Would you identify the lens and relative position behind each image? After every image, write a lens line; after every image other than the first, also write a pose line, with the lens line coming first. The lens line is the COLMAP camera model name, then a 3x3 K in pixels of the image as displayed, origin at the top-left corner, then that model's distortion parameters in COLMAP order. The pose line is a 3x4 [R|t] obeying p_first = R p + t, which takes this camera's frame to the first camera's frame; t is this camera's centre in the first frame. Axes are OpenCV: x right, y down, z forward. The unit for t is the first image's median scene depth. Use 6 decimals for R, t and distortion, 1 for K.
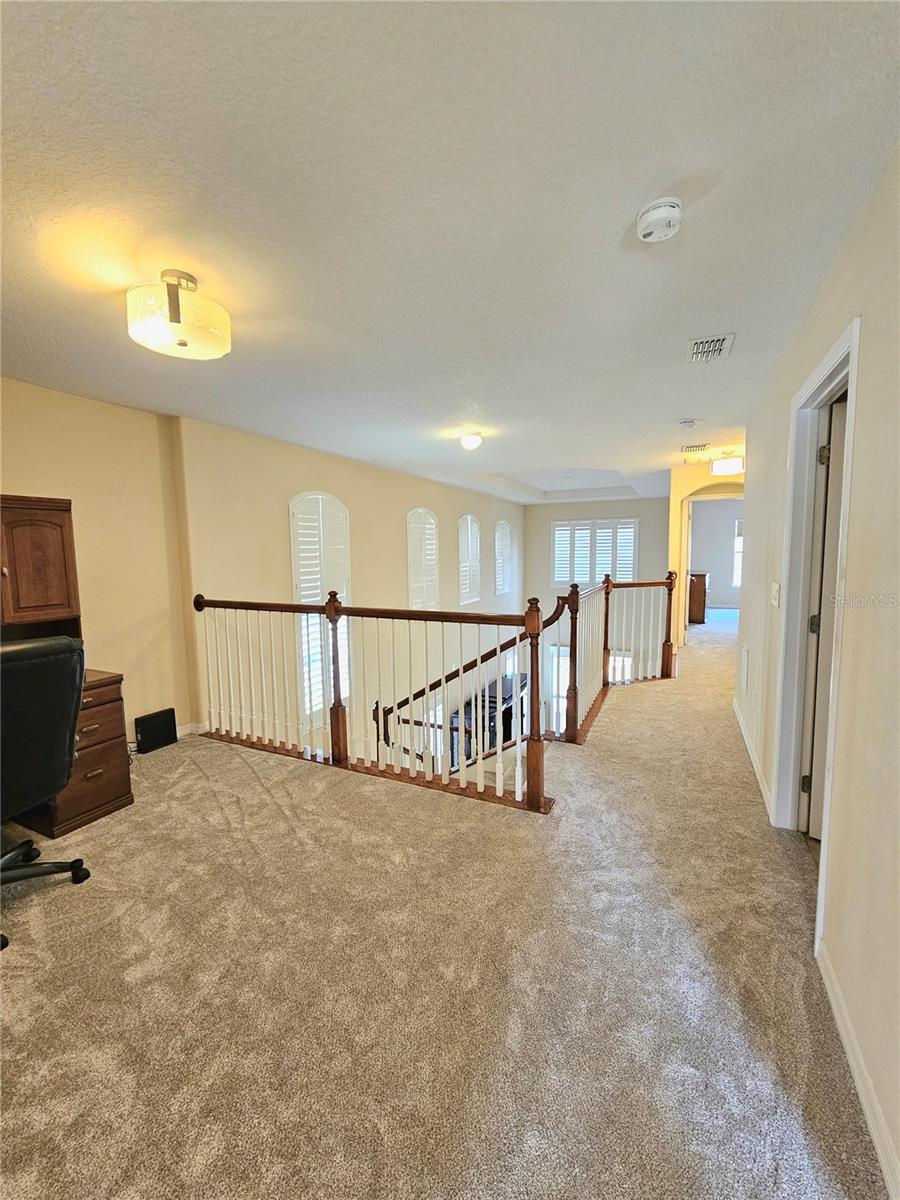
lens RADIAL K [[492.2, 0, 444.1], [0, 492.2, 596.2], [0, 0, 1]] dist [-0.001526, -0.000483]
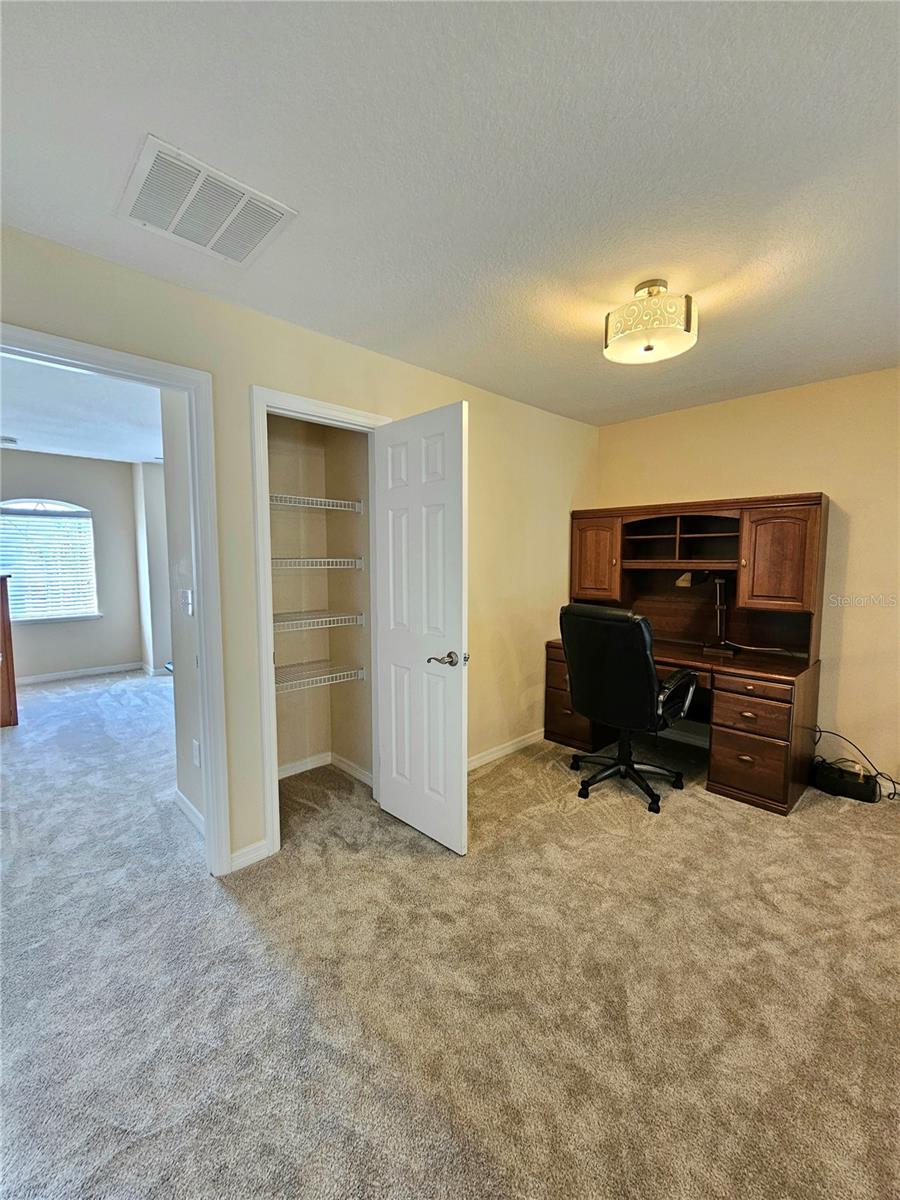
lens RADIAL K [[492.2, 0, 443.2], [0, 492.2, 602.9], [0, 0, 1]] dist [-0.001526, -0.000483]
pose [[-0.359950, 0.094346, -0.928189, 0.294634], [-0.085824, 0.987307, 0.133637, -0.033026], [0.929016, 0.127763, -0.347284, 0.458098]]
